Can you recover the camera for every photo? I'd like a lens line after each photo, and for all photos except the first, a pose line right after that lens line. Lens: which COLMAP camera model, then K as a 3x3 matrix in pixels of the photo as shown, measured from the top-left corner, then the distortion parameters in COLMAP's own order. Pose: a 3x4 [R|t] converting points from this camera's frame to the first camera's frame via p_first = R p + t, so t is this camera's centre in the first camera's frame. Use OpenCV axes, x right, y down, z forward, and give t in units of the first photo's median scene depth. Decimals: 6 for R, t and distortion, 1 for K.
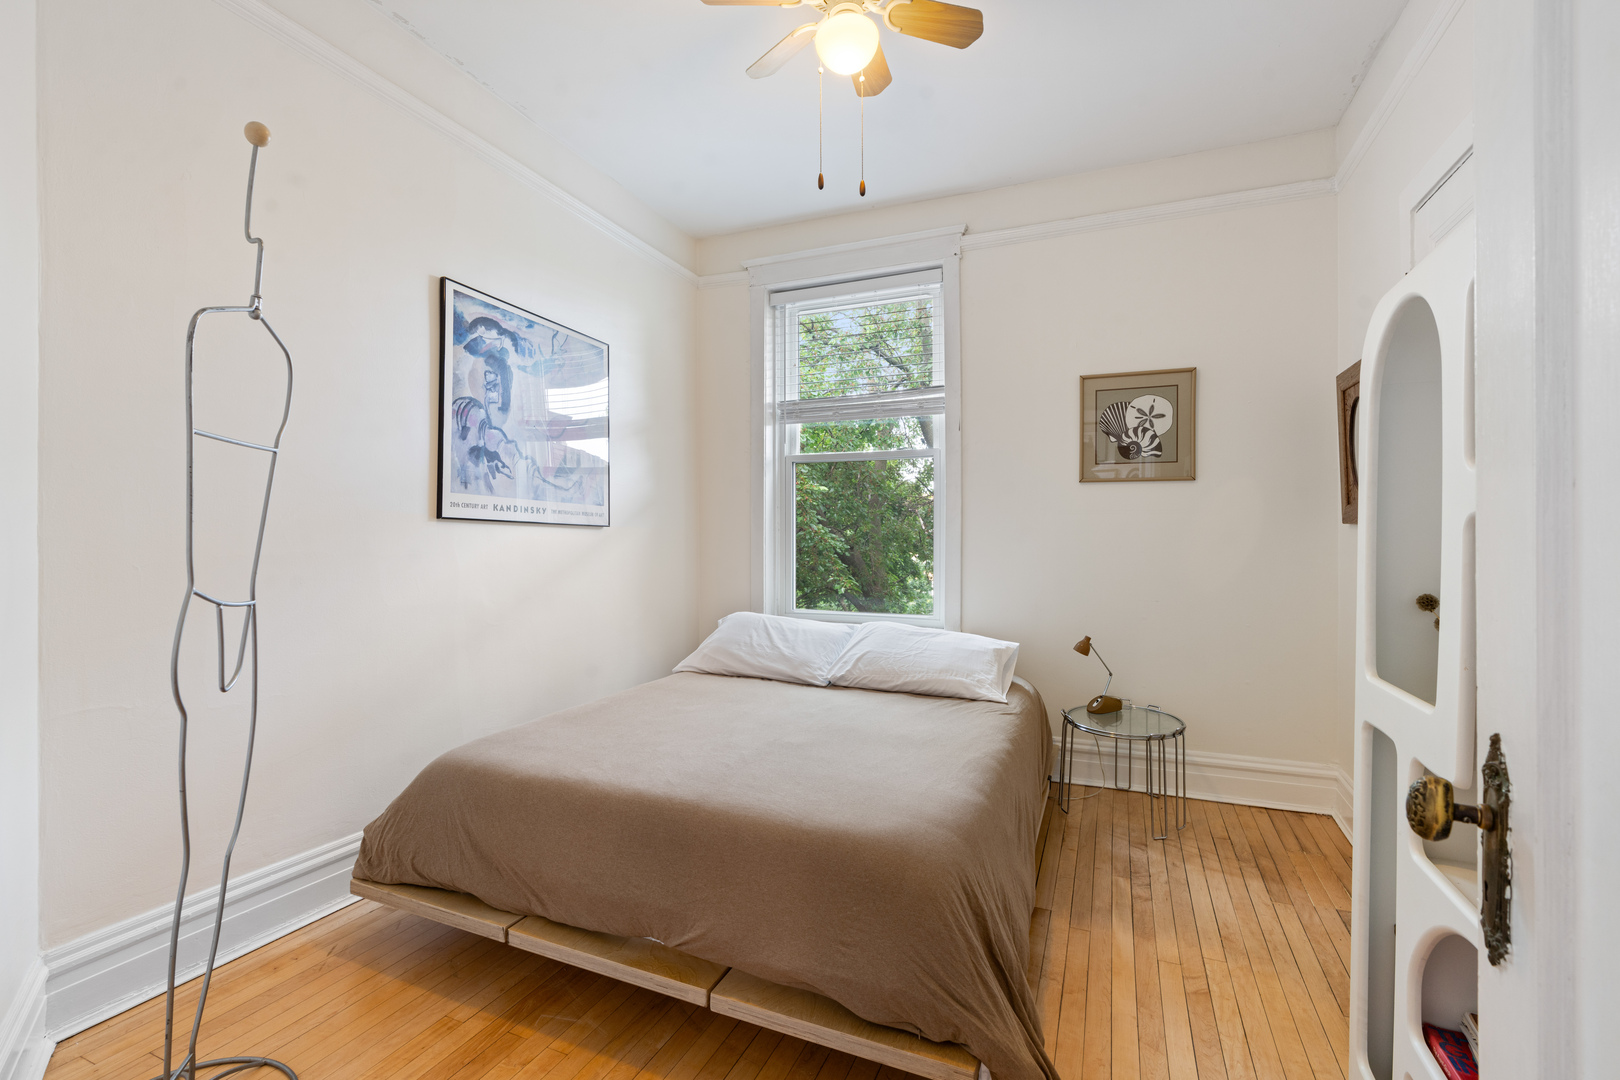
lens RADIAL K [[729.8, 0, 799.7], [0, 729.8, 536.3], [0, 0, 1]] dist [-0.011692, 0.000423]
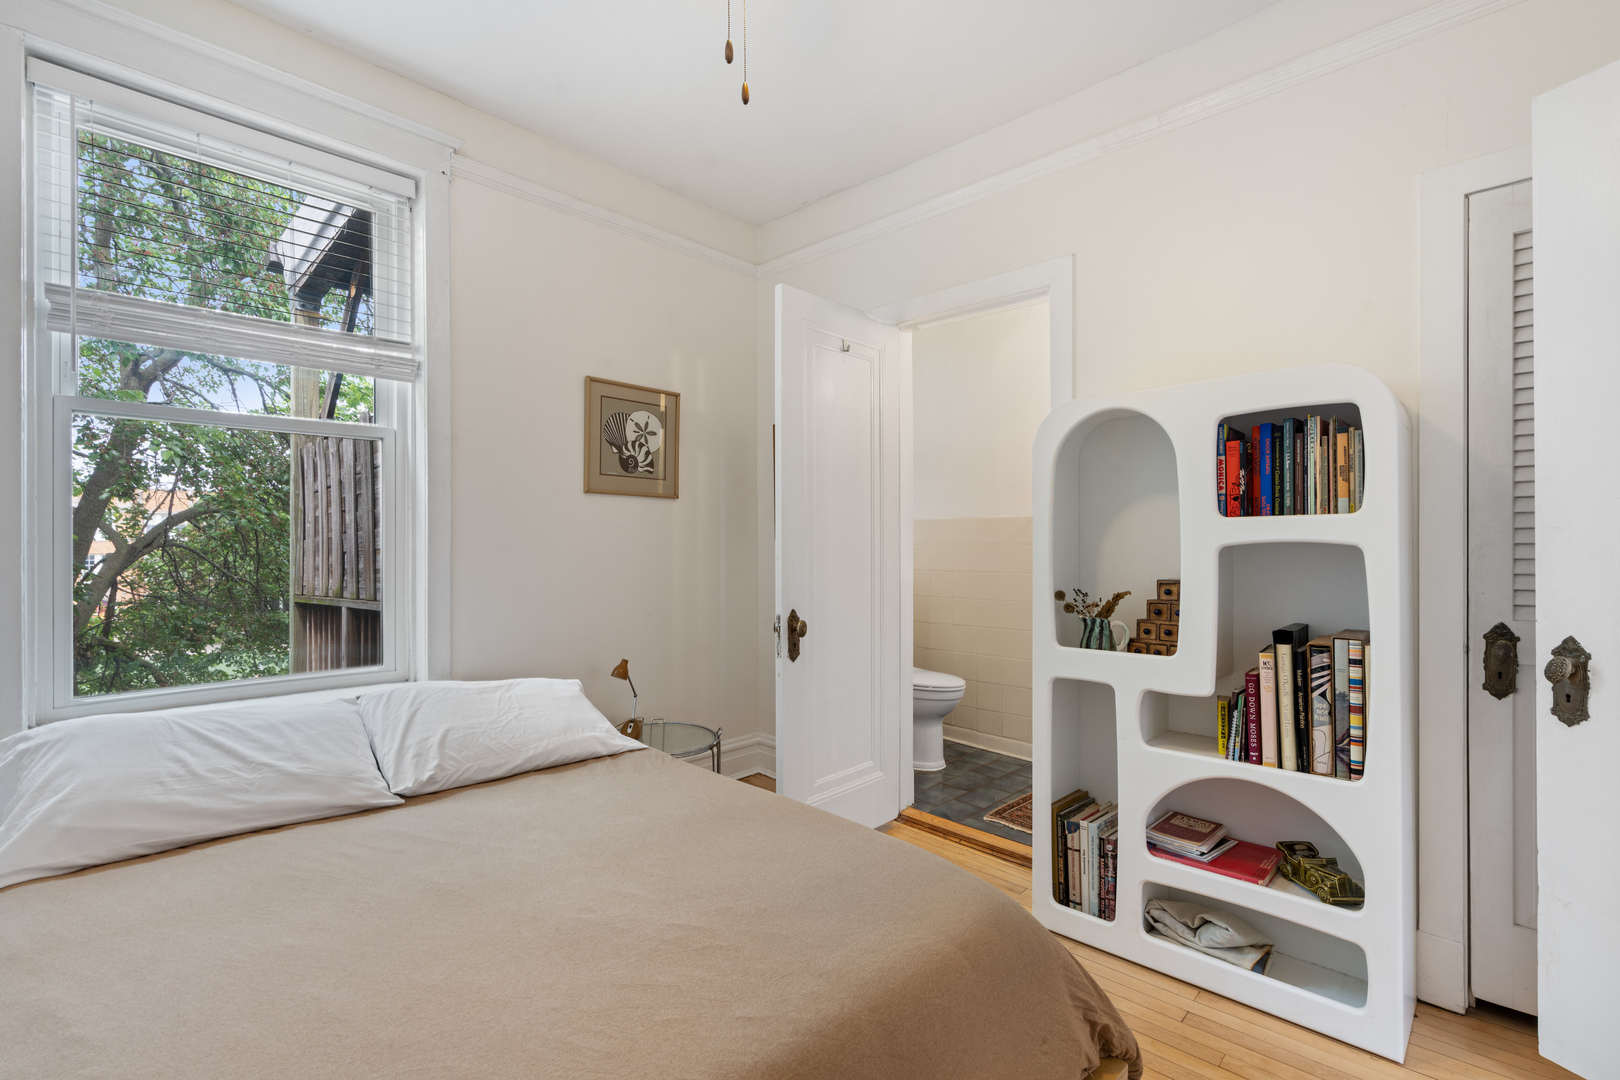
lens RADIAL K [[729.8, 0, 799.7], [0, 729.8, 536.3], [0, 0, 1]] dist [-0.011692, 0.000423]
pose [[0.354584, 0.011822, 0.934949, -0.385362], [-0.000707, 0.999923, -0.012376, -0.008439], [-0.935024, 0.003728, 0.354565, 0.441467]]
